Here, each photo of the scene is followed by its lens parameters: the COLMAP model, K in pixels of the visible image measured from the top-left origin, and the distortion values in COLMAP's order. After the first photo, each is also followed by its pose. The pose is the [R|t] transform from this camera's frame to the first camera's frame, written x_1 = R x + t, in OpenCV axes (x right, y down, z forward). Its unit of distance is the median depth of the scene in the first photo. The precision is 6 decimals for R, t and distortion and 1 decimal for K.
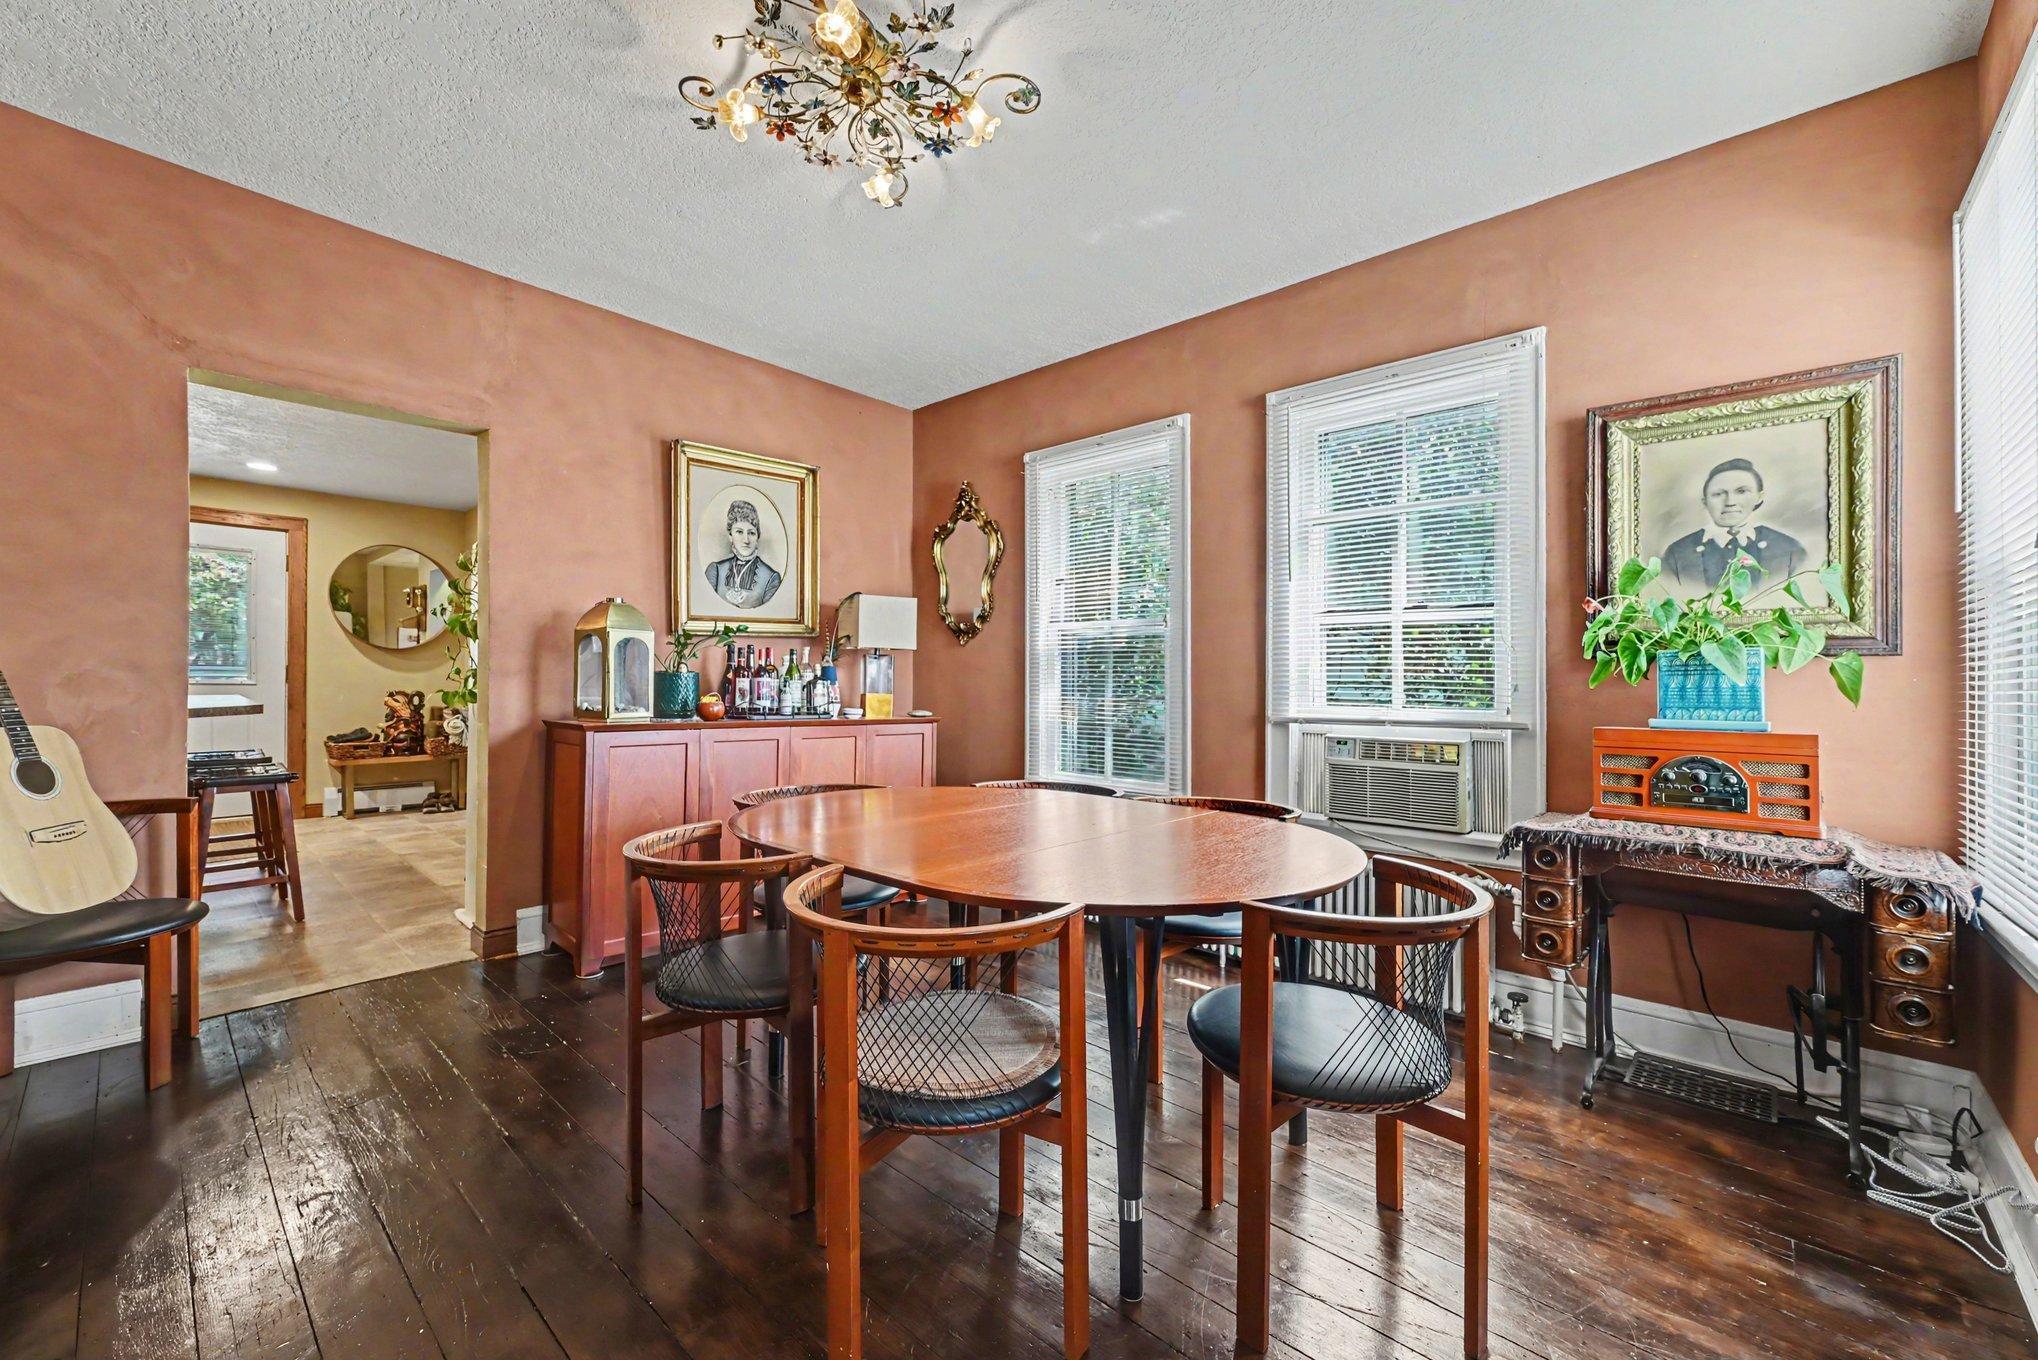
lens RADIAL K [[817.1, 0, 1016.4], [0, 817.1, 661.8], [0, 0, 1]] dist [0.015219, 0.000015]
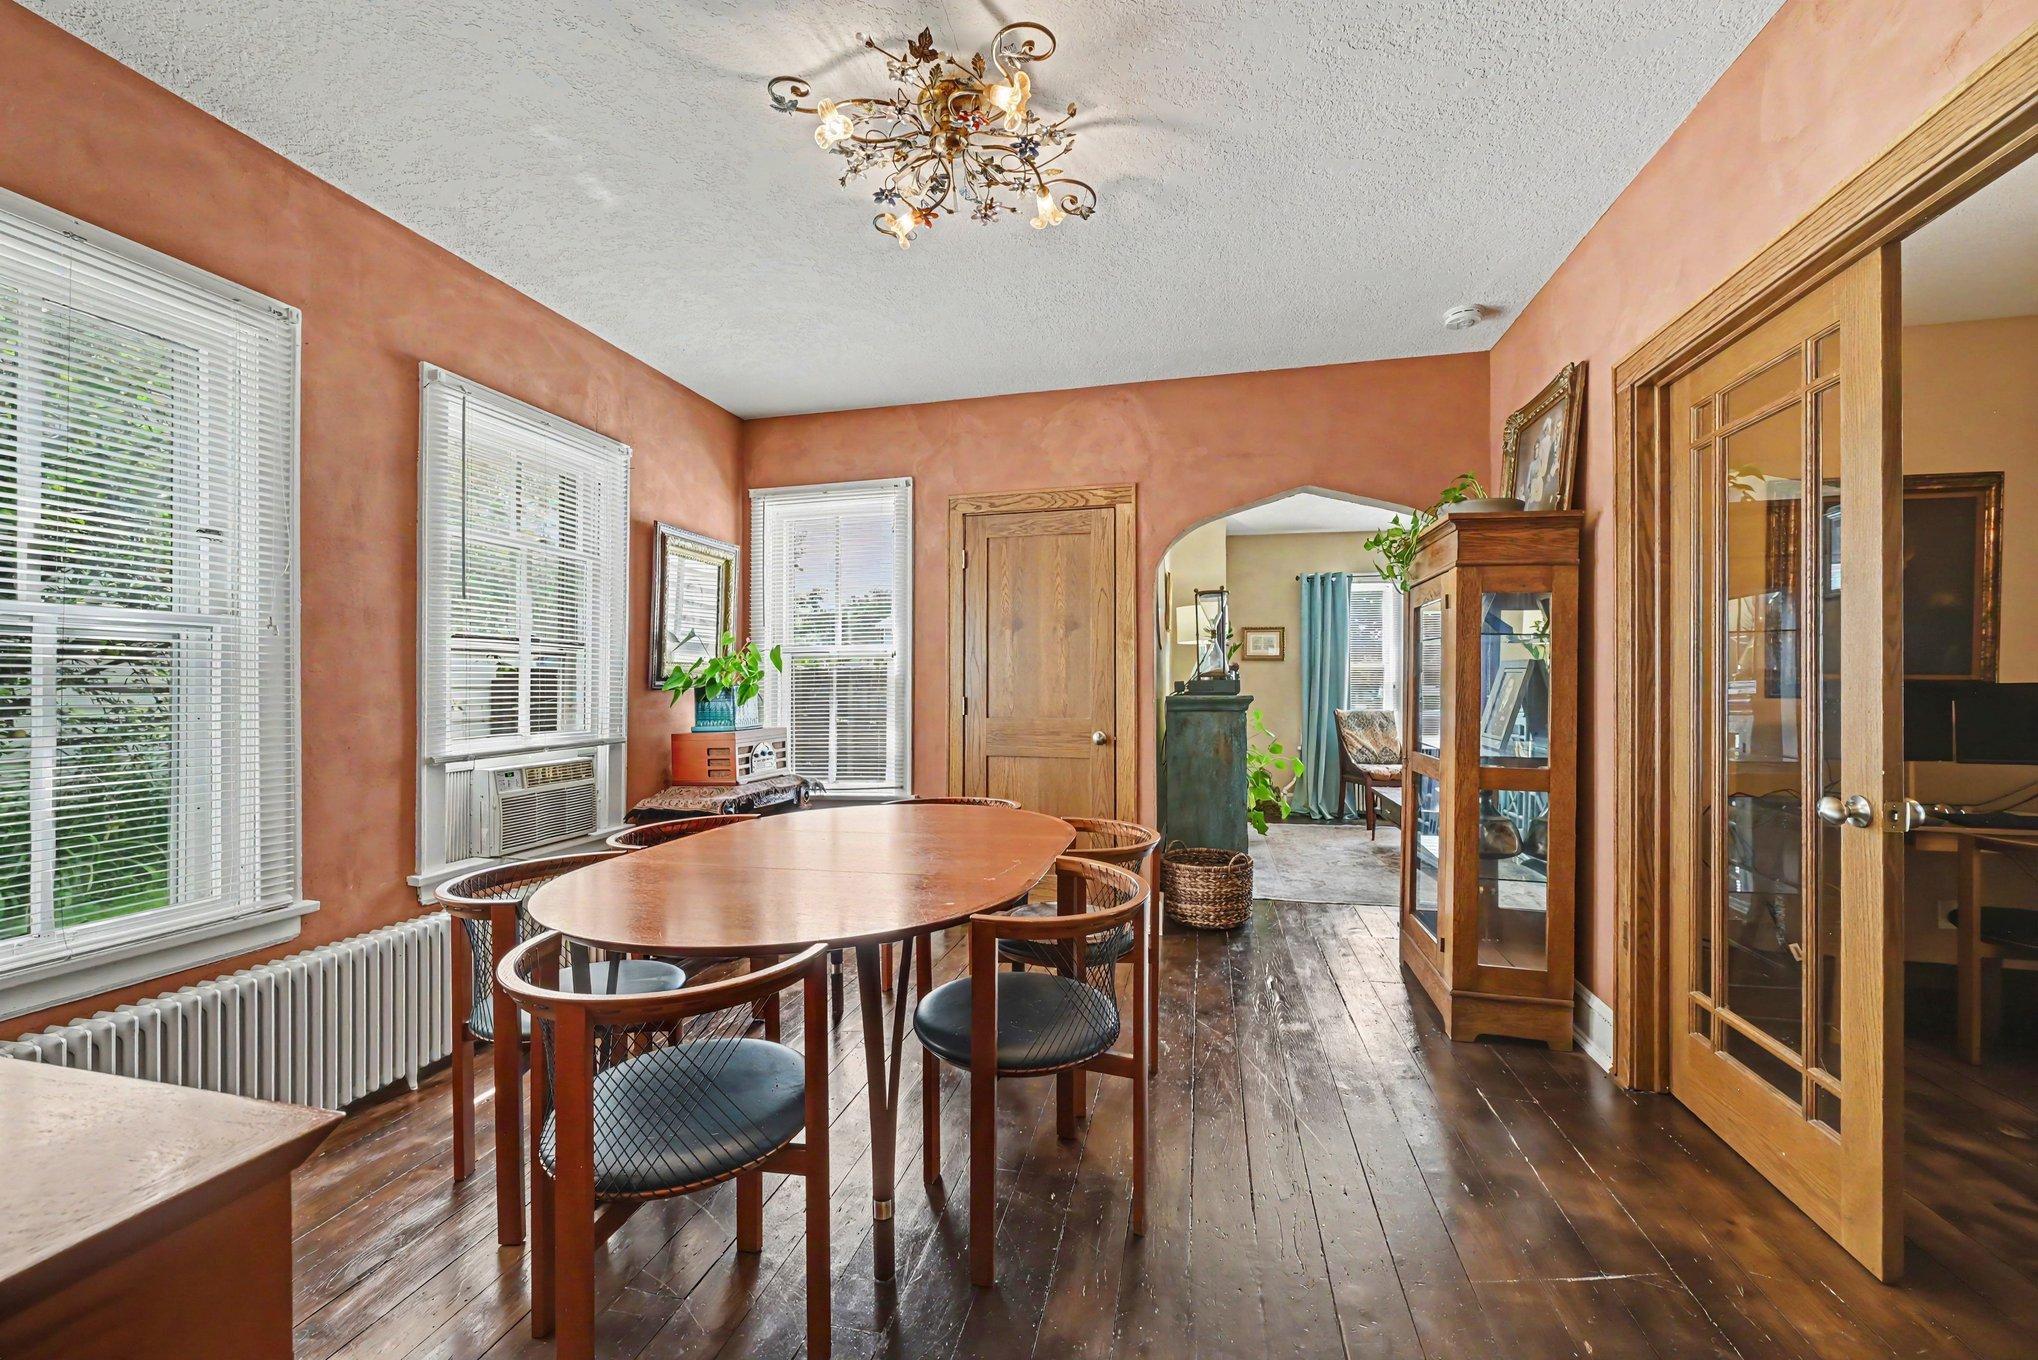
lens RADIAL K [[796.4, 0, 1008.5], [0, 796.4, 687.1], [0, 0, 1]] dist [0.000132, -0.000032]
pose [[-0.472597, -0.003526, 0.881272, -0.613662], [-0.016270, 0.999856, -0.004725, -0.009090], [-0.881128, -0.016571, -0.472586, 0.794314]]
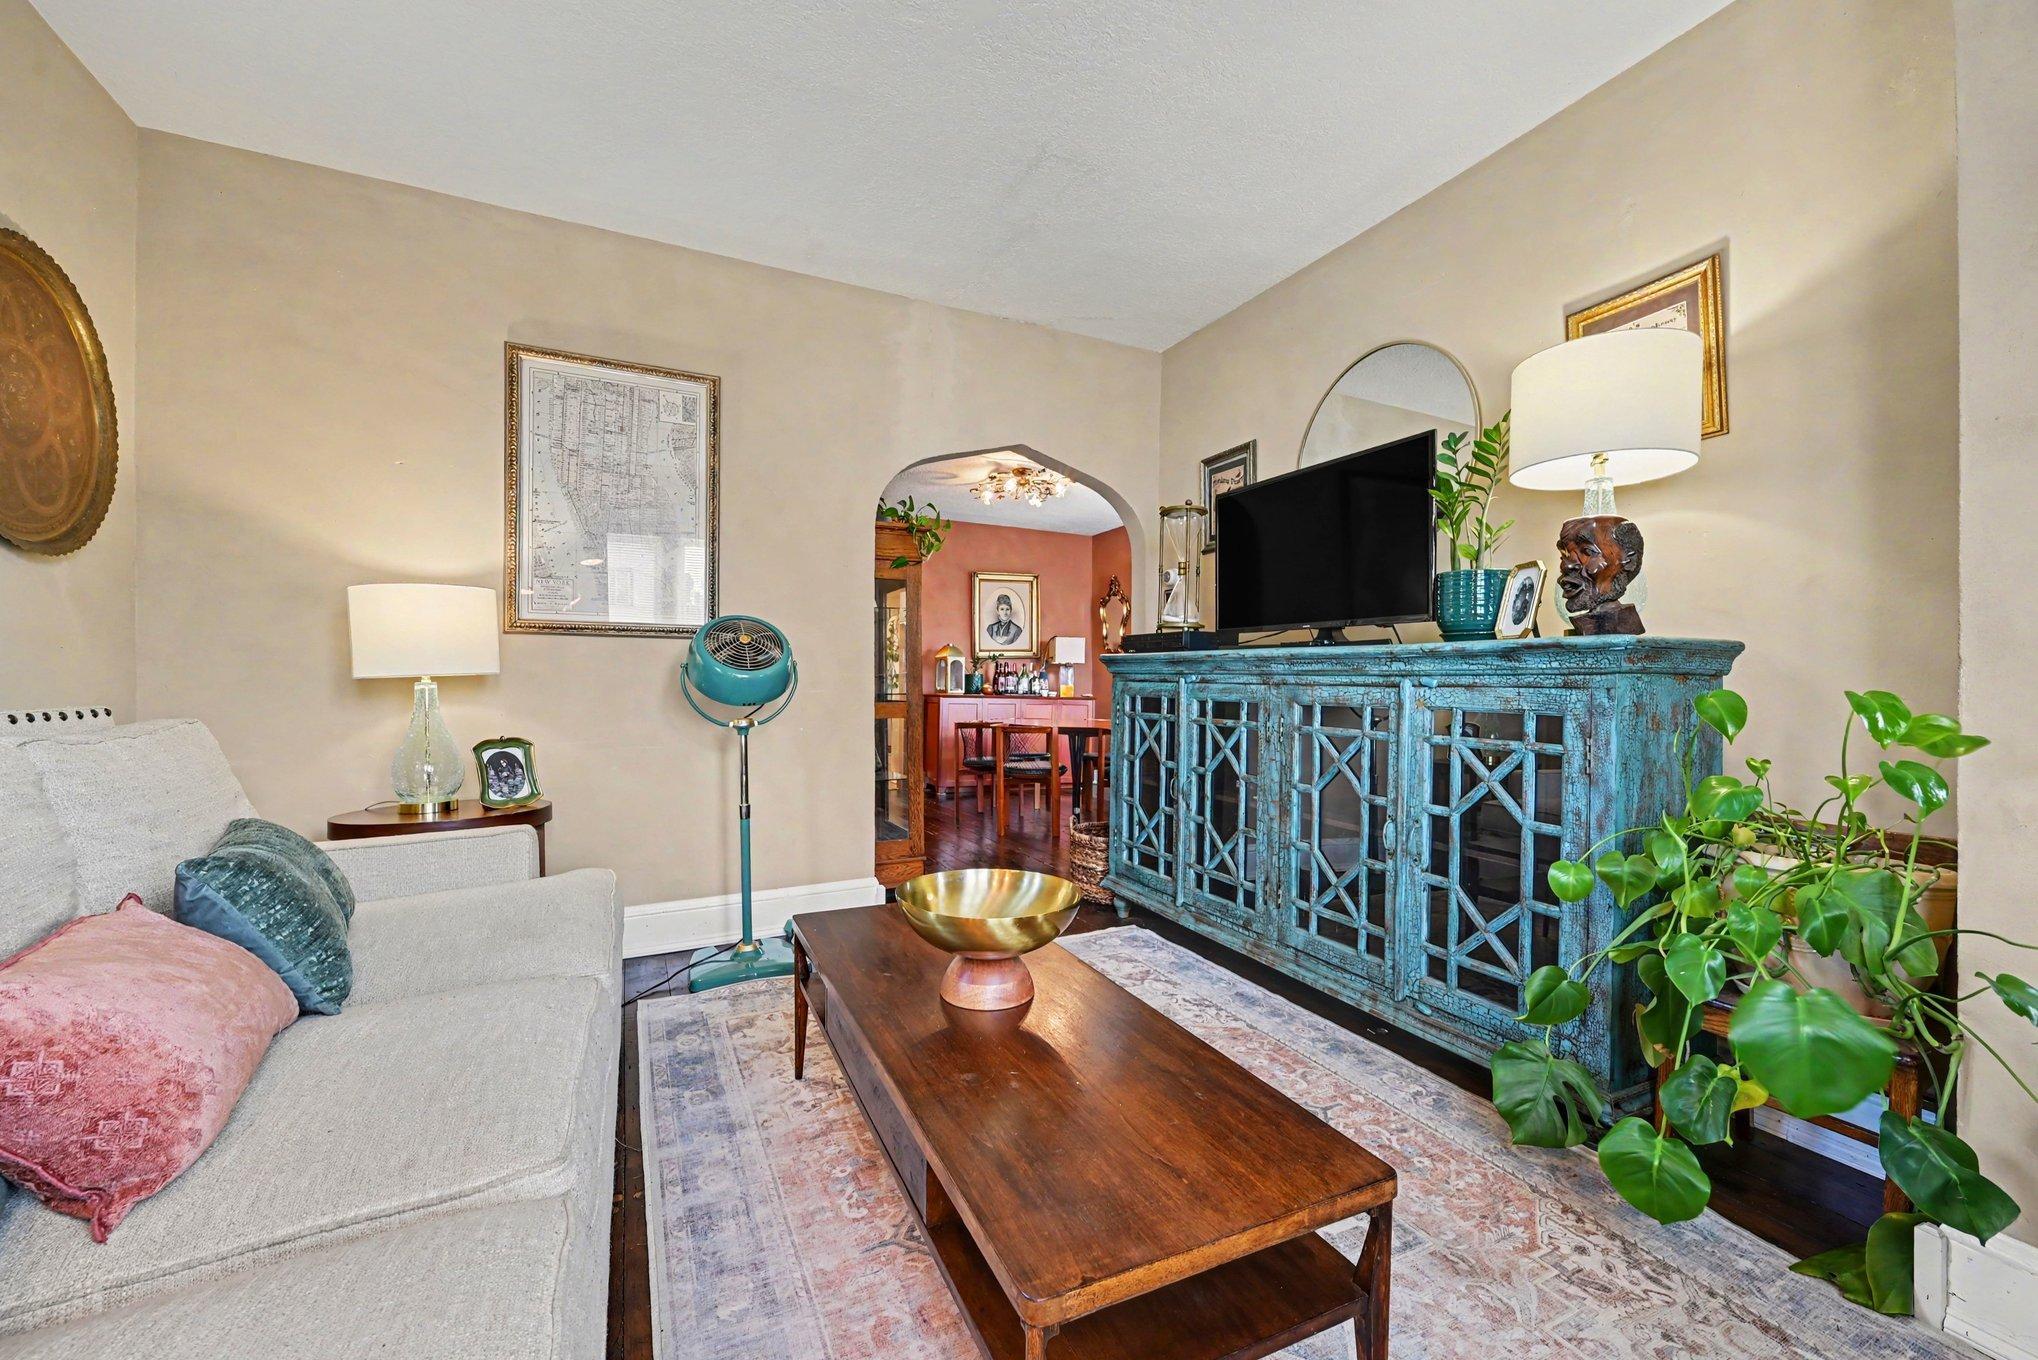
lens RADIAL K [[814.7, 0, 1034.5], [0, 814.7, 701.3], [0, 0, 1]] dist [0.000853, -0.000024]
pose [[0.932297, 0.011795, -0.361500, 0.573606], [0.003465, 0.999131, 0.041536, -0.006516], [0.361676, -0.039977, 0.931446, -1.078548]]
